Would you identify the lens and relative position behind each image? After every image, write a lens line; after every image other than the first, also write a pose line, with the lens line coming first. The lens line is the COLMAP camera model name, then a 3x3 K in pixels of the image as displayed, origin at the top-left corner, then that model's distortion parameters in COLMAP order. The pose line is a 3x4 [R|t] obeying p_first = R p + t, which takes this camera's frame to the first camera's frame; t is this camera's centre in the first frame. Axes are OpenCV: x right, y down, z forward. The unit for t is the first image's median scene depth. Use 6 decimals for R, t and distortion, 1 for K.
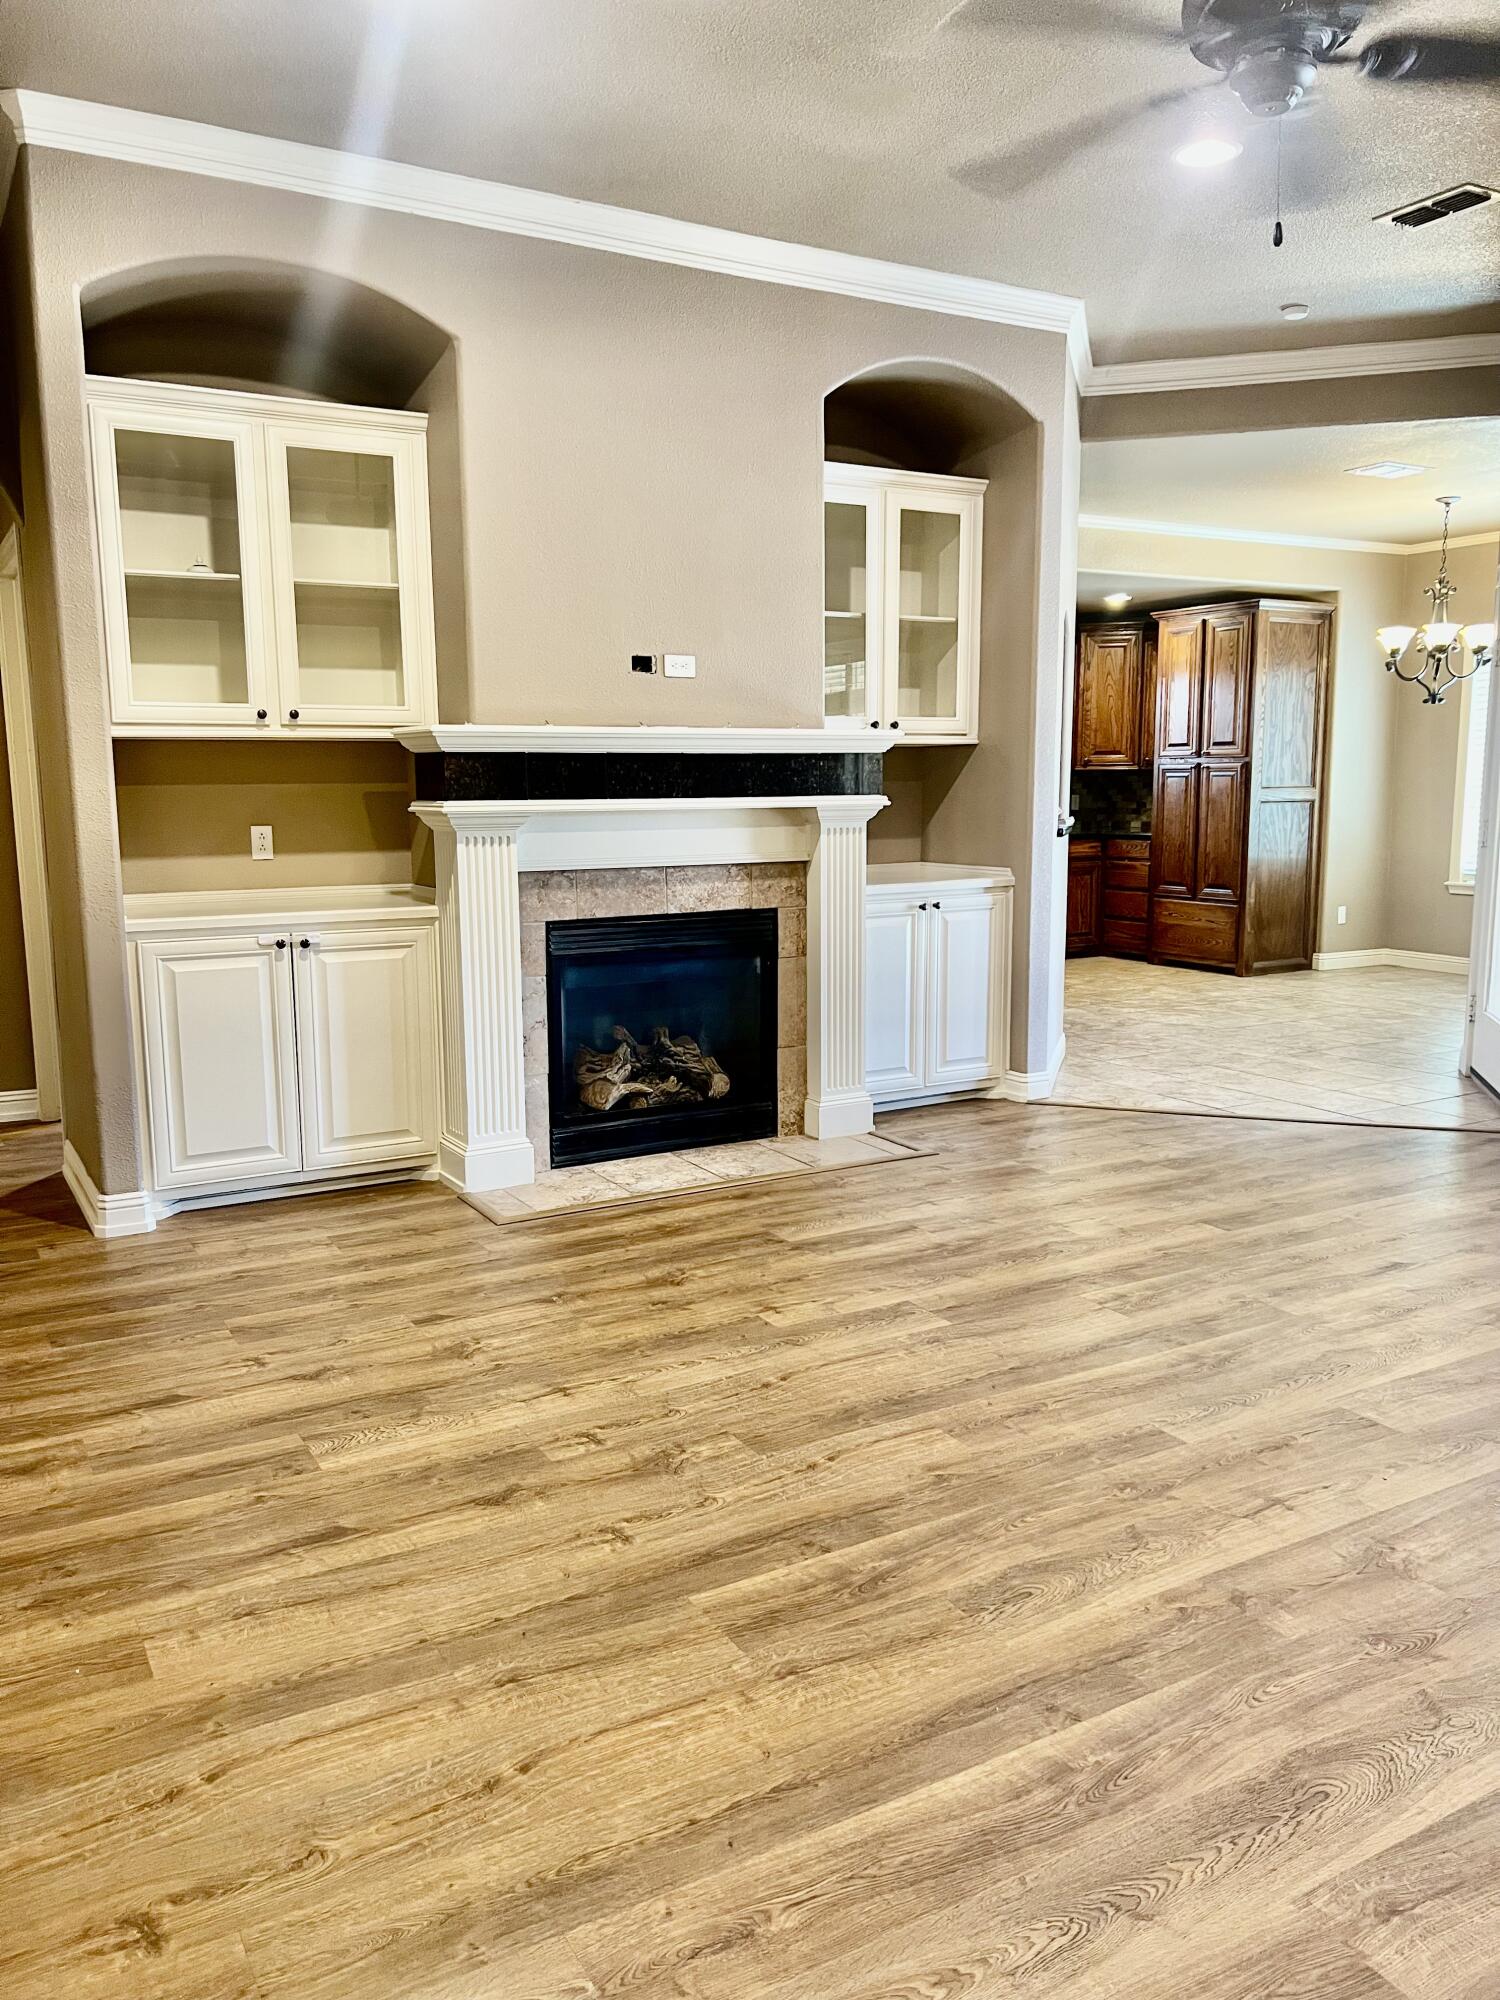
lens RADIAL K [[1503.8, 0, 729.4], [0, 1503.8, 1033.7], [0, 0, 1]] dist [0.036643, -0.038807]
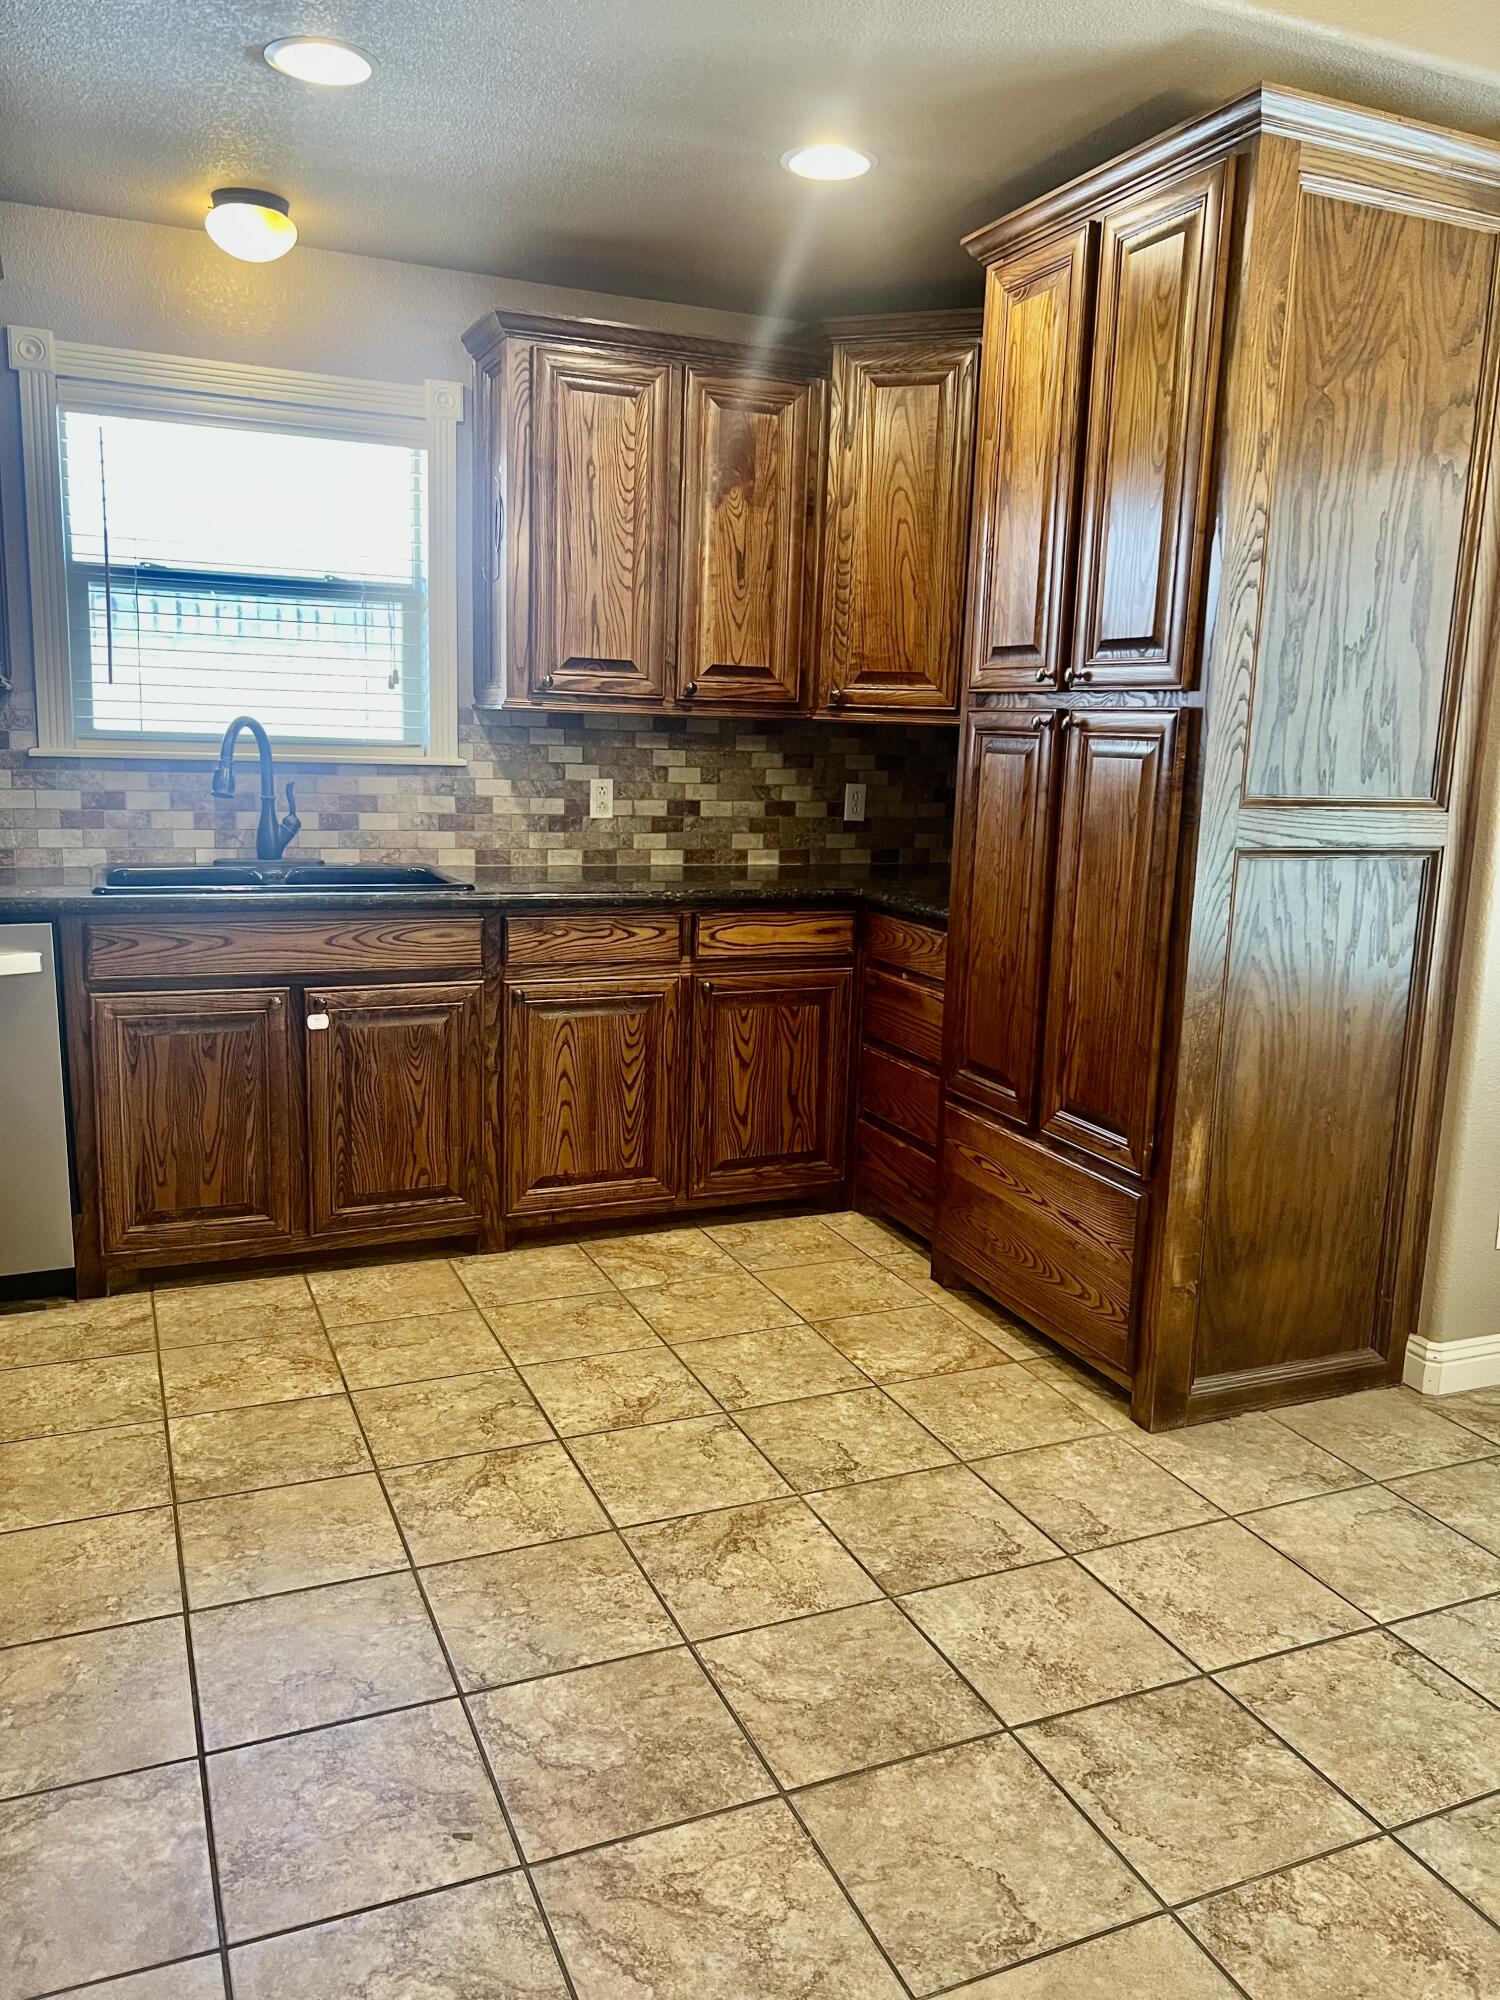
lens RADIAL K [[1503.8, 0, 753.3], [0, 1503.8, 994.6], [0, 0, 1]] dist [0.036643, -0.038807]
pose [[0.993717, 0.066746, -0.089846, 0.287160], [-0.066438, 0.997770, 0.006410, -0.121882], [0.090074, -0.000400, 0.995935, 0.705675]]
